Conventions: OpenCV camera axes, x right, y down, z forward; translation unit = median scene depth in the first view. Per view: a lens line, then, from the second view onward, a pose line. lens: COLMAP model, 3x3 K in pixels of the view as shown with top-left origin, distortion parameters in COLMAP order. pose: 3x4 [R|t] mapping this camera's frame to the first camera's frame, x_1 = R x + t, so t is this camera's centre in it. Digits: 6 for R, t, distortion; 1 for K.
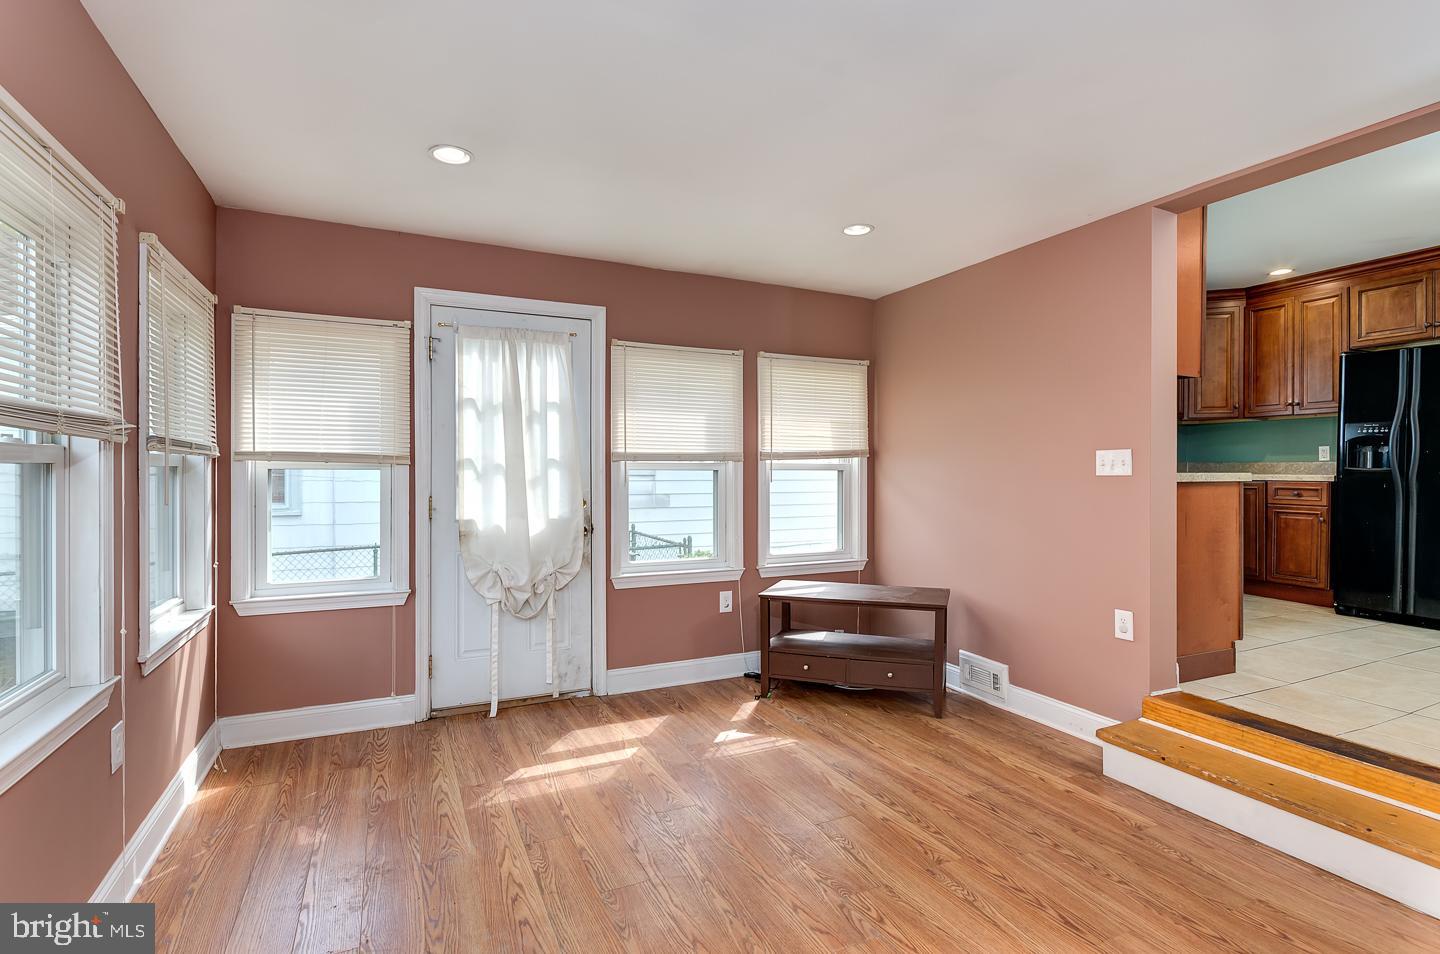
lens RADIAL K [[686.9, 0, 739.5], [0, 686.9, 472.2], [0, 0, 1]] dist [-0.000964, -0.000821]
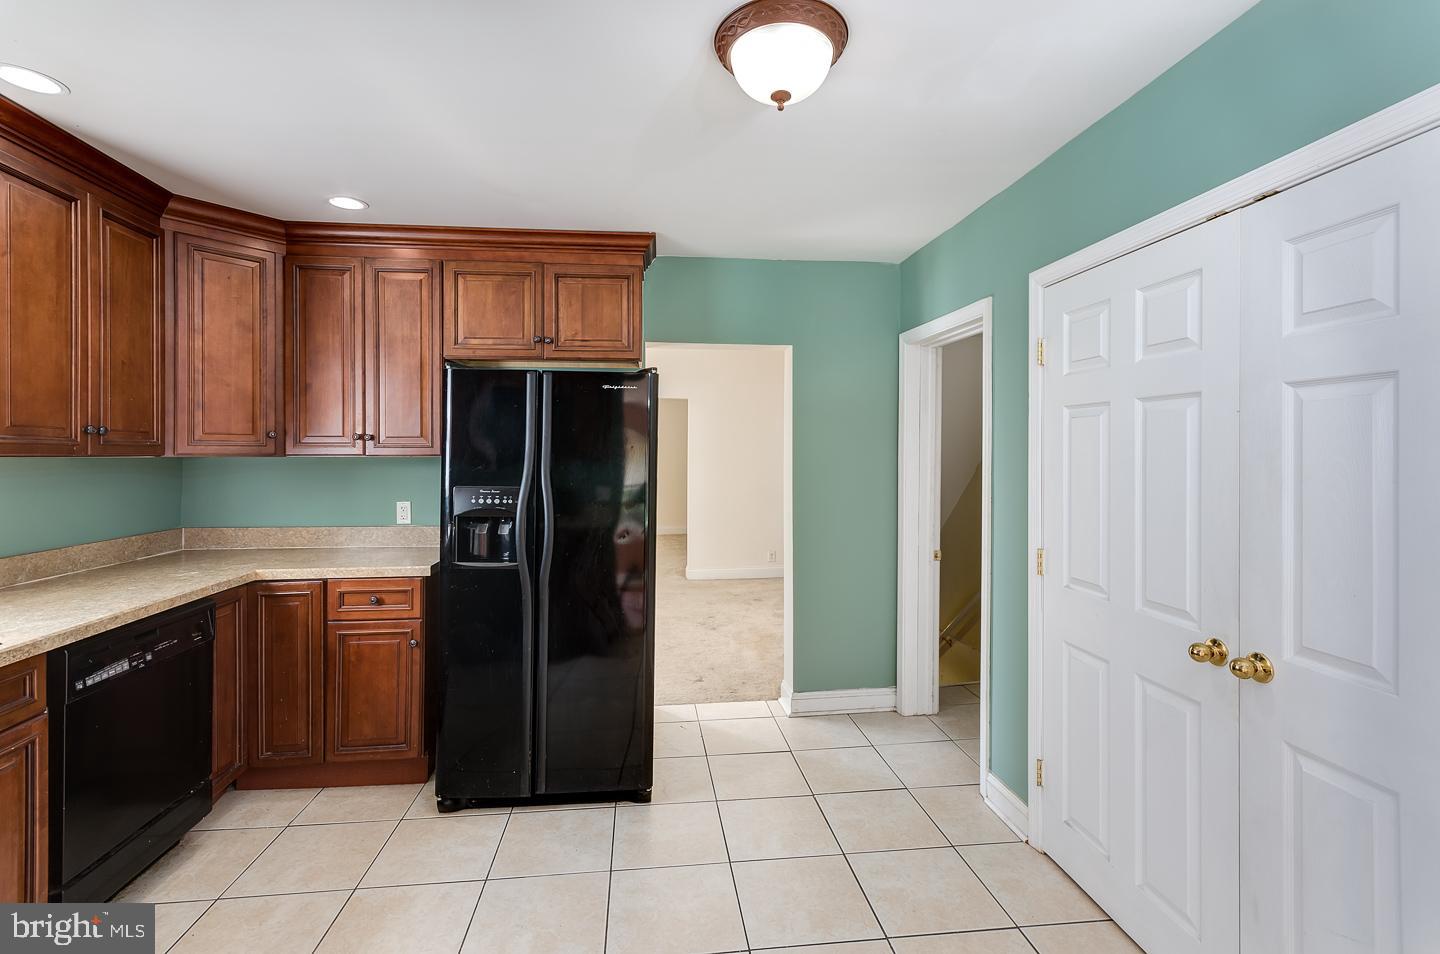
lens RADIAL K [[664.8, 0, 717.4], [0, 664.8, 456.1], [0, 0, 1]] dist [0.008075, -0.000028]
pose [[0.353327, -0.004319, 0.935490, 0.443502], [0.002985, 0.999989, 0.003489, -0.100150], [-0.935495, 0.001559, 0.353336, 0.603691]]
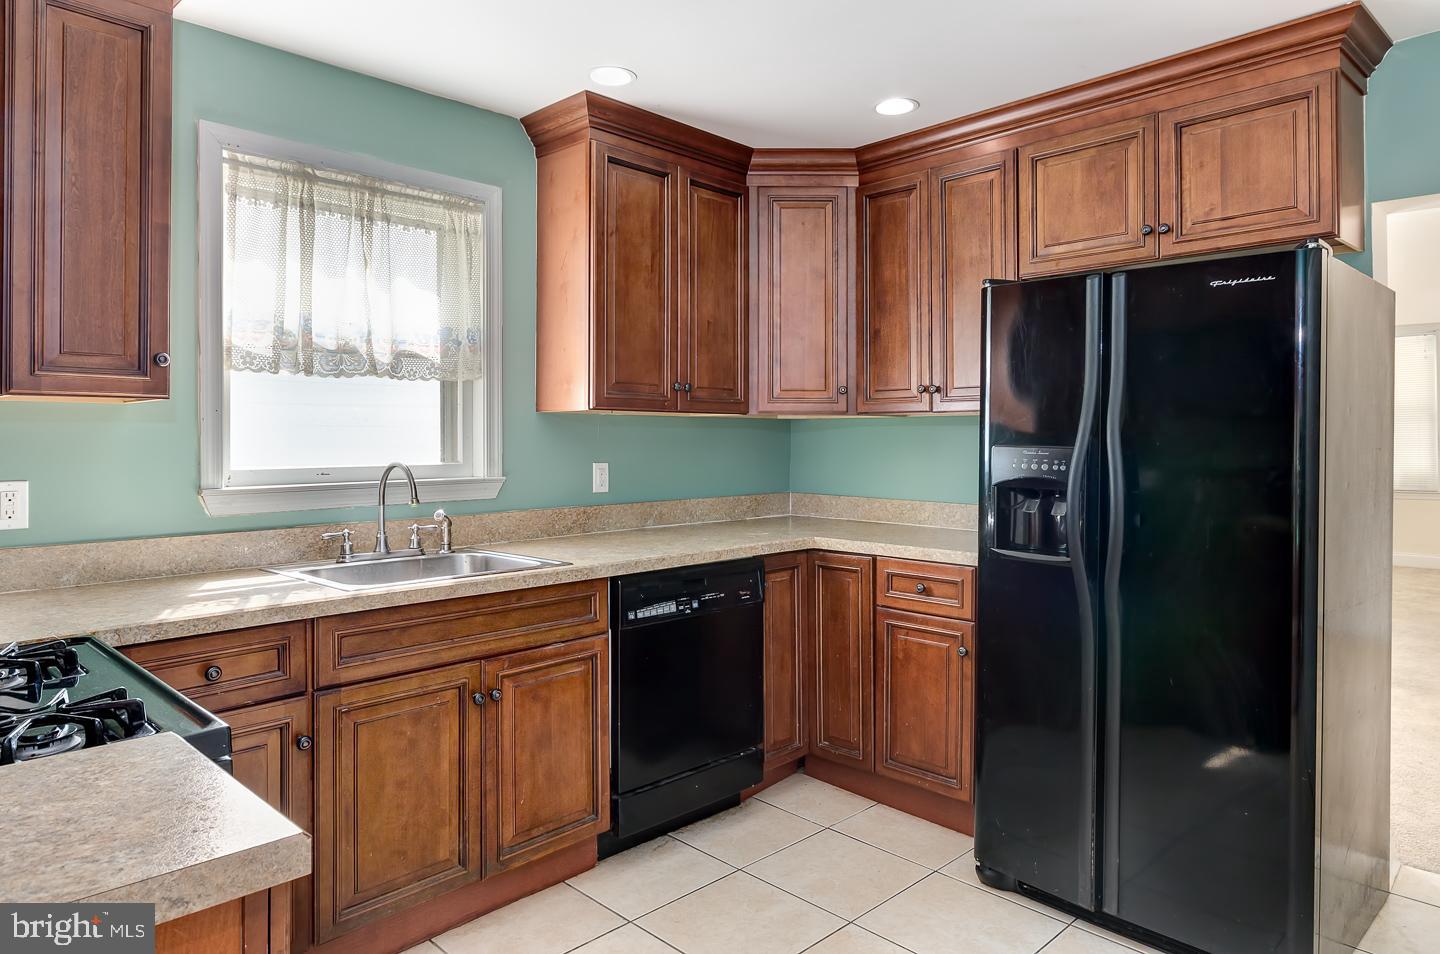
lens RADIAL K [[896.1, 0, 722.4], [0, 896.1, 430.1], [0, 0, 1]] dist [0.003089, 0.000984]
pose [[0.952192, 0.000397, 0.305500, 0.562770], [0.003027, 0.999938, -0.010734, -0.076633], [-0.305486, 0.011146, 0.952131, 0.527033]]
